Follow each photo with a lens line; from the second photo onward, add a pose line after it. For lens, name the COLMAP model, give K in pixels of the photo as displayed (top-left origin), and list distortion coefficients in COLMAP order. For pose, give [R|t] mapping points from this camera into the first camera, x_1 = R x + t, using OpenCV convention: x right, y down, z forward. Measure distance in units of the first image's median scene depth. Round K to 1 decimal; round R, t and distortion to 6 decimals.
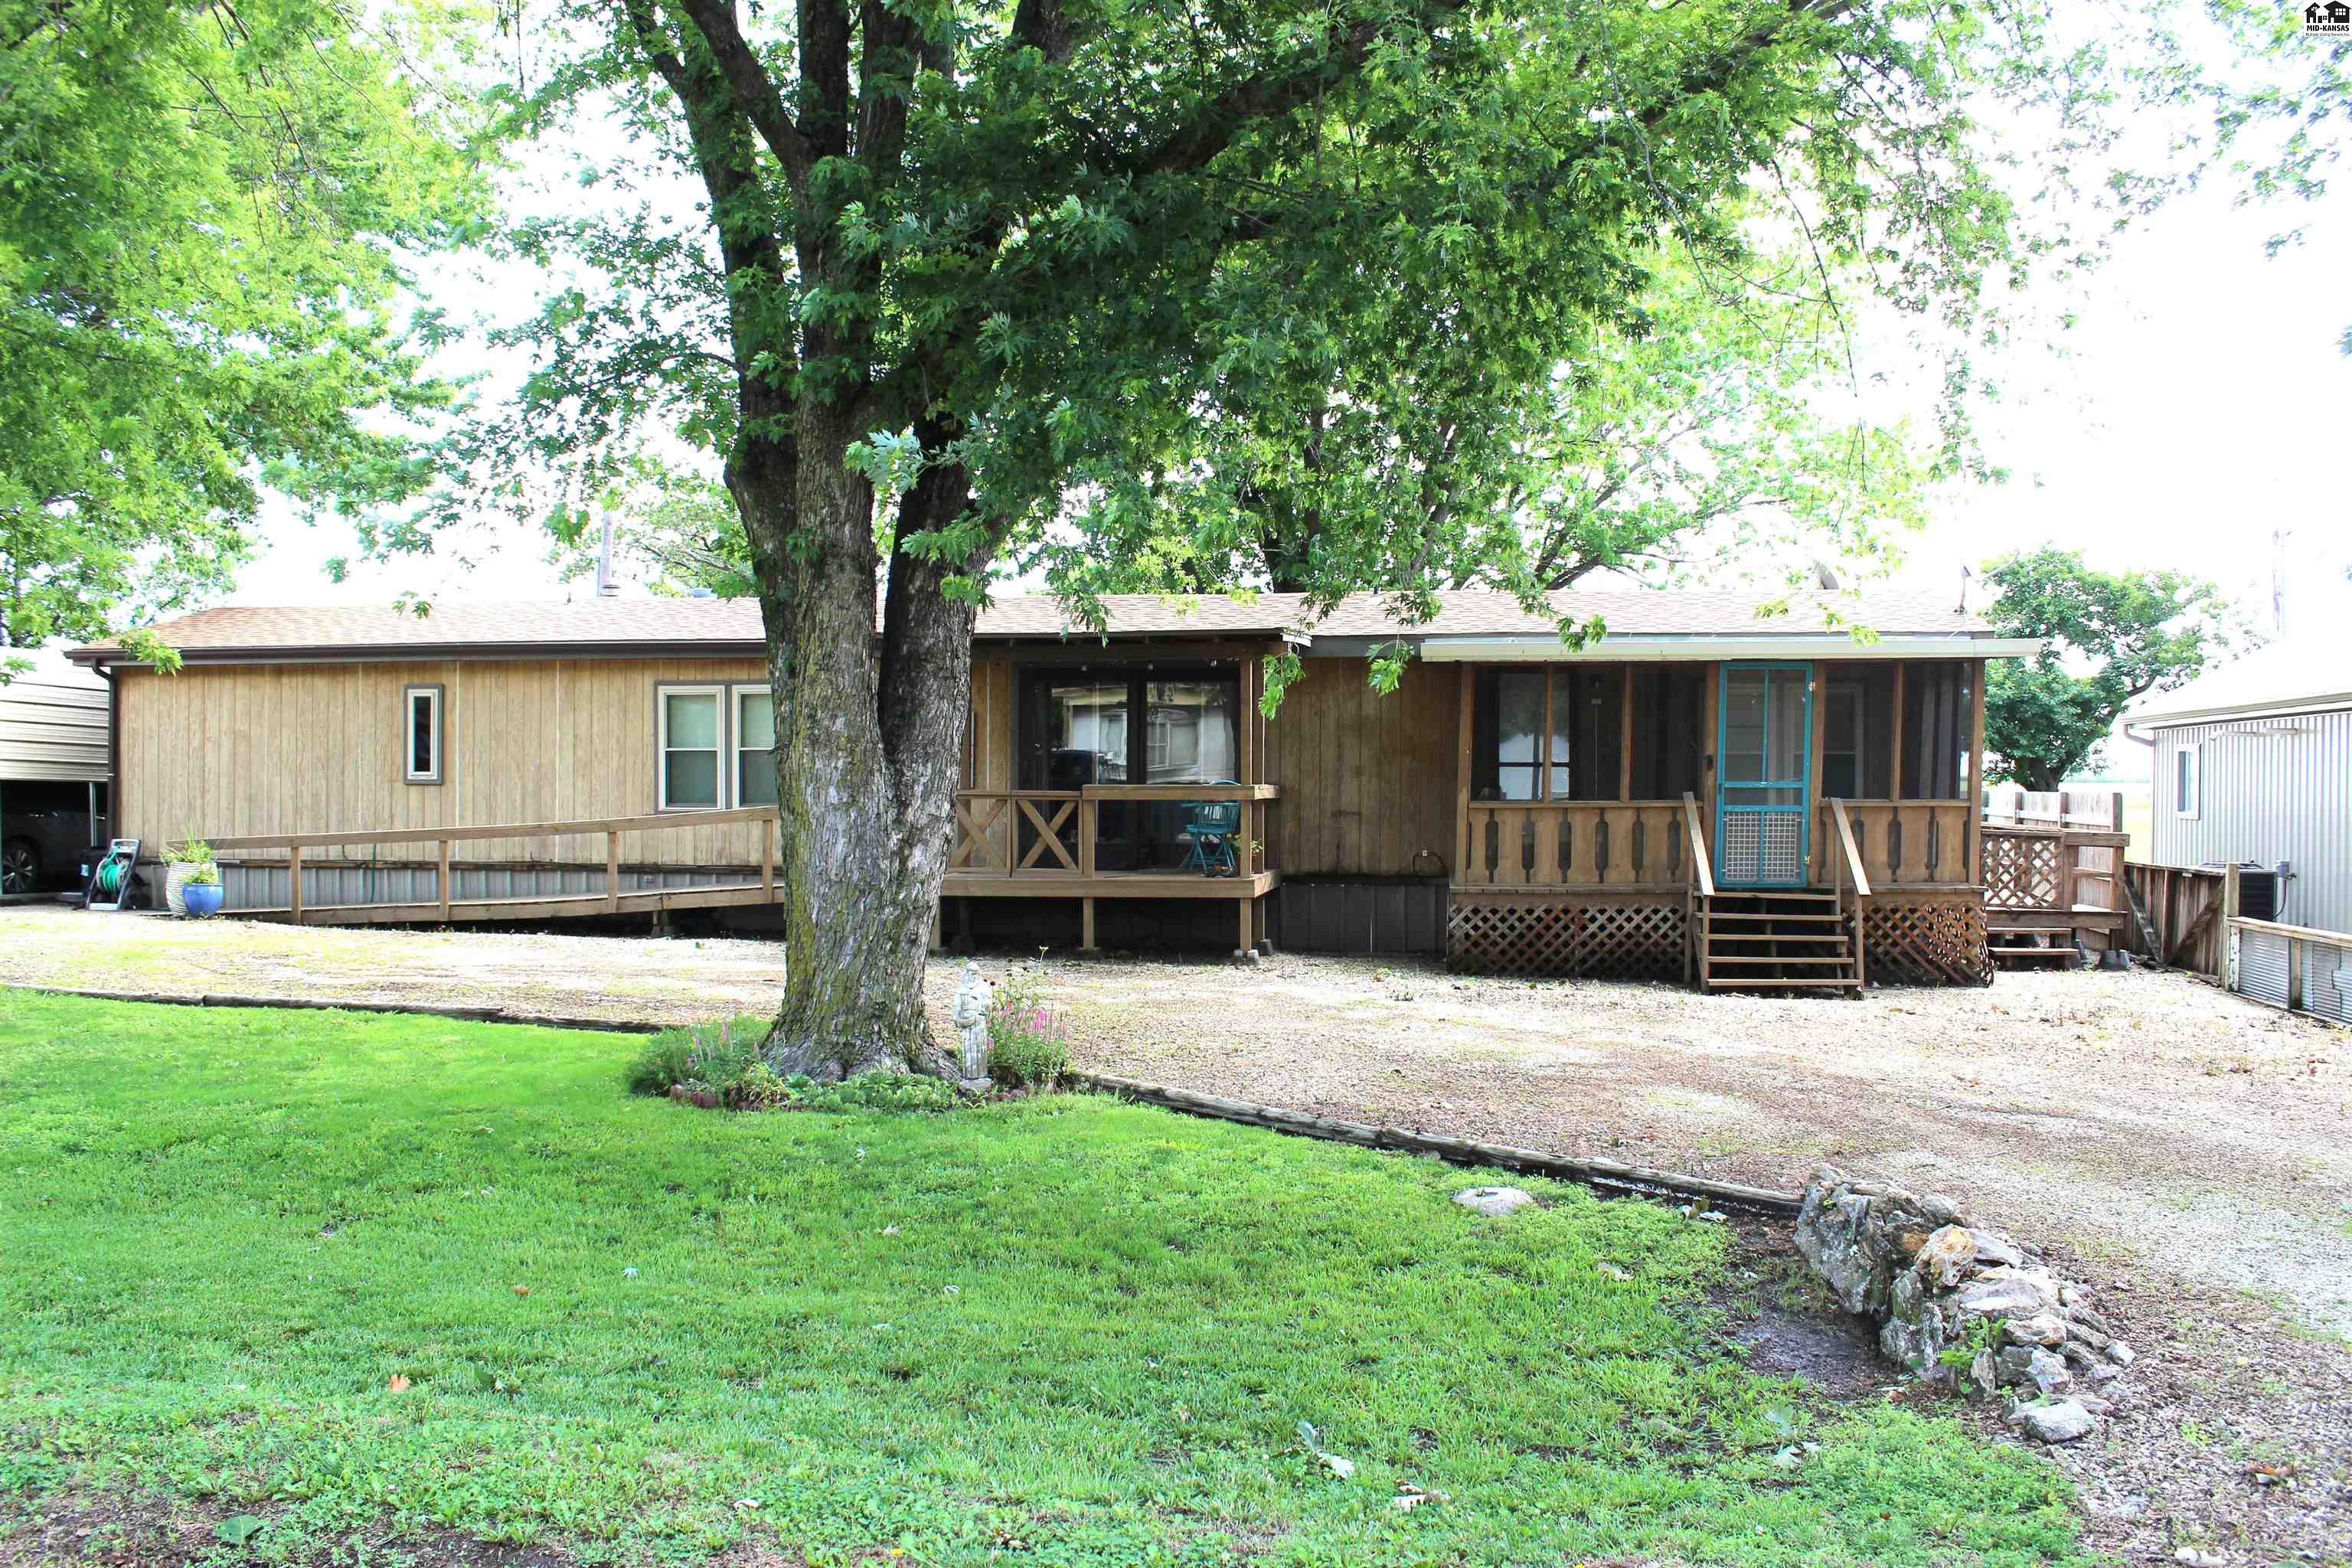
lens RADIAL K [[1982.5, 0, 1180.6], [0, 1982.5, 784.5], [0, 0, 1]] dist [-0.170221, 0.152929]
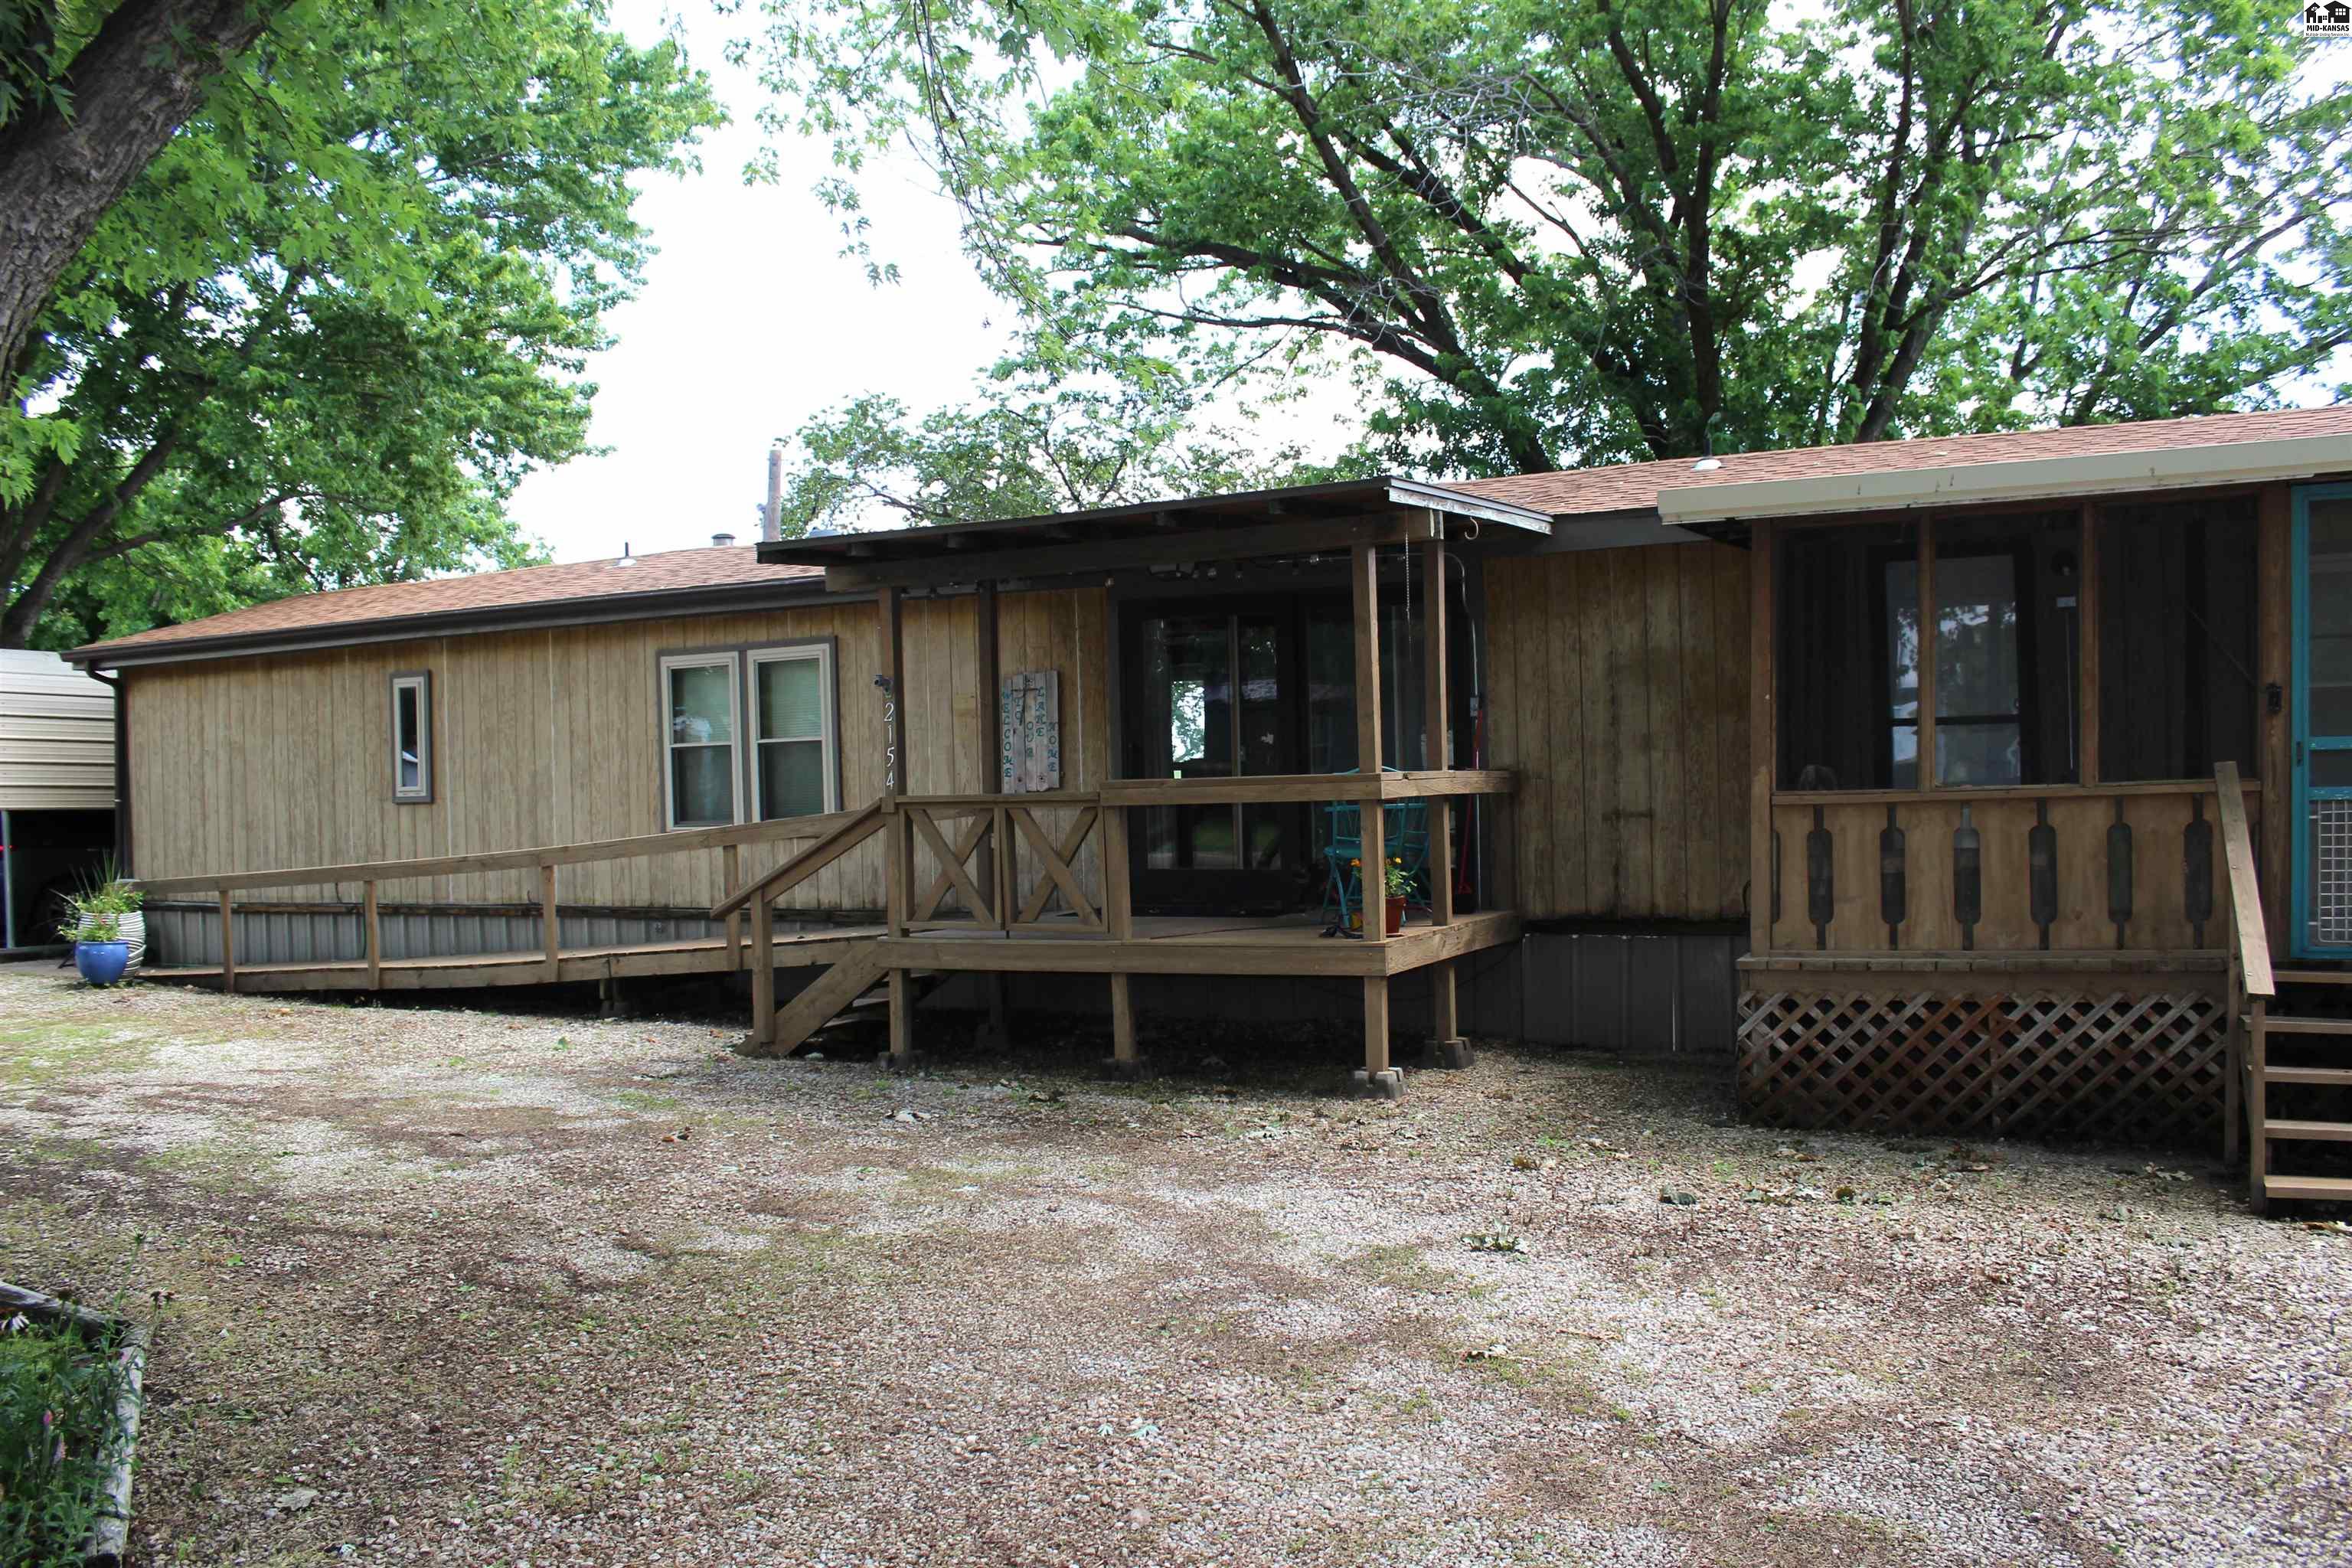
lens RADIAL K [[1937.5, 0, 1176.0], [0, 1937.5, 784.0], [0, 0, 1]] dist [-0.155663, 0.129571]
pose [[0.951141, -0.027851, -0.307498, 0.152763], [0.029077, 0.999577, -0.000594, 0.002085], [0.307385, -0.008376, 0.951548, 0.479121]]
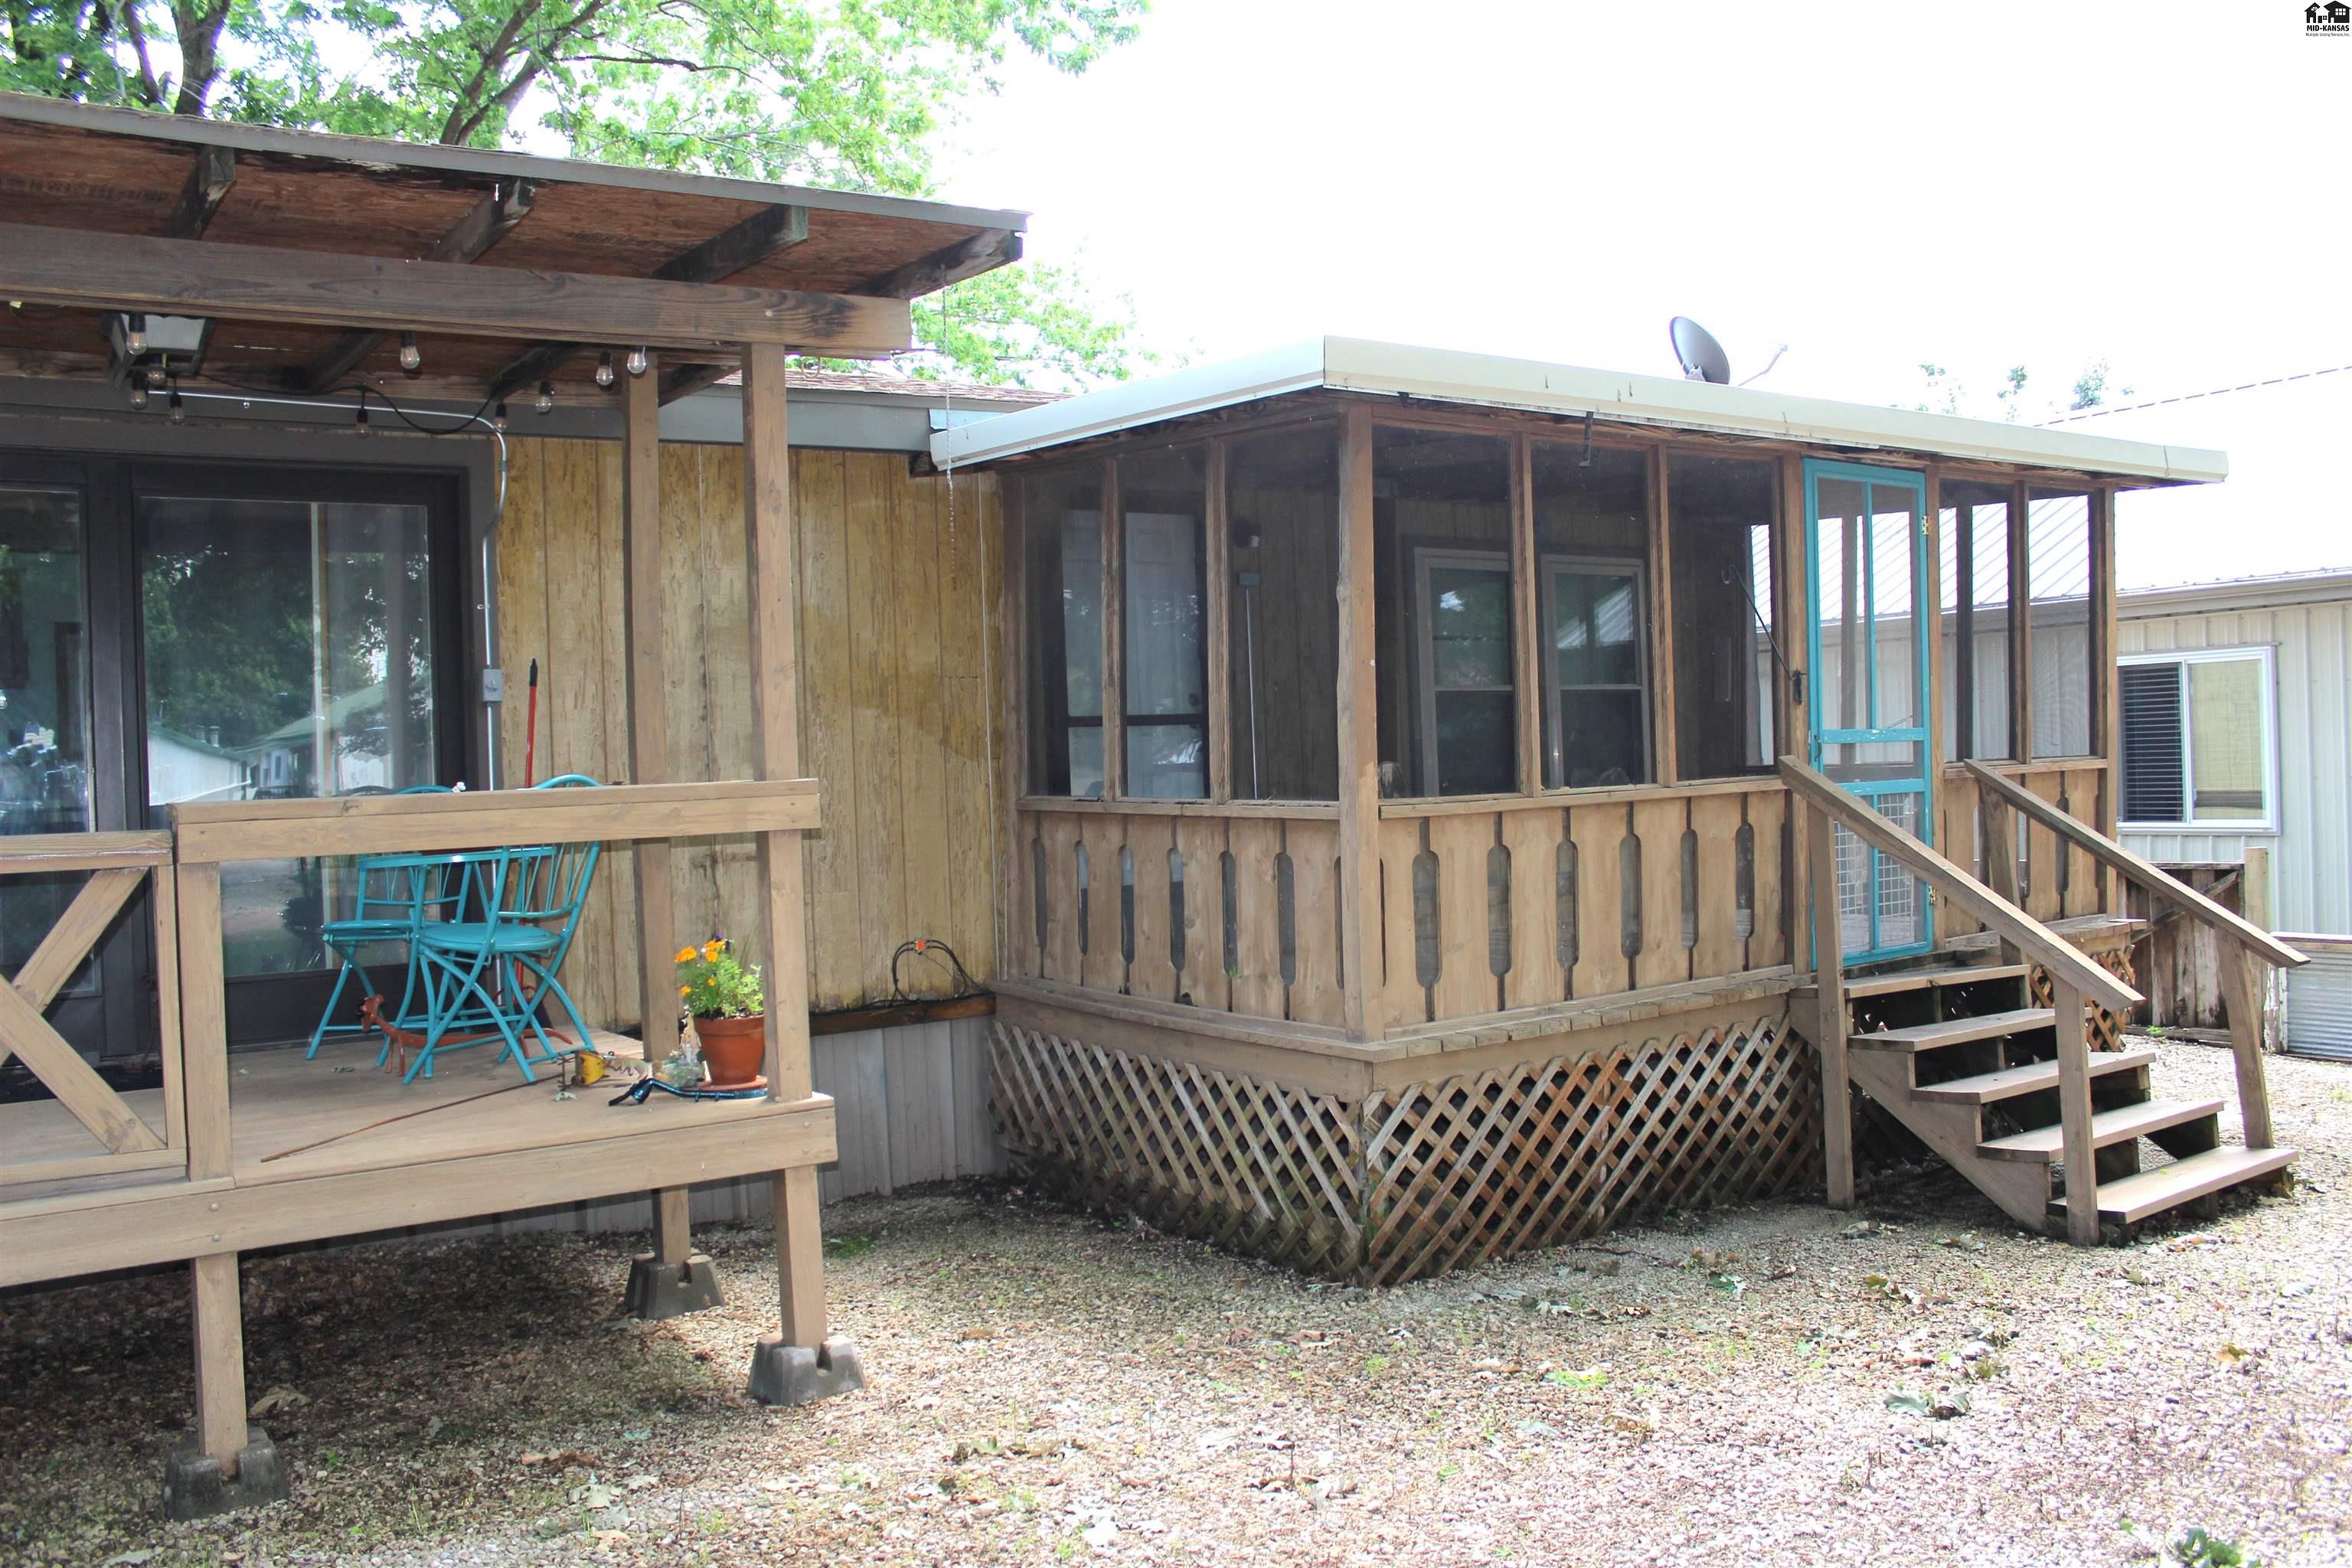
lens RADIAL K [[1982.5, 0, 1180.6], [0, 1982.5, 784.5], [0, 0, 1]] dist [-0.170221, 0.152929]
pose [[0.736239, -0.036112, 0.675758, -0.122963], [0.043472, 0.999036, 0.006024, 0.001949], [-0.675324, 0.024941, 0.737099, 0.768515]]
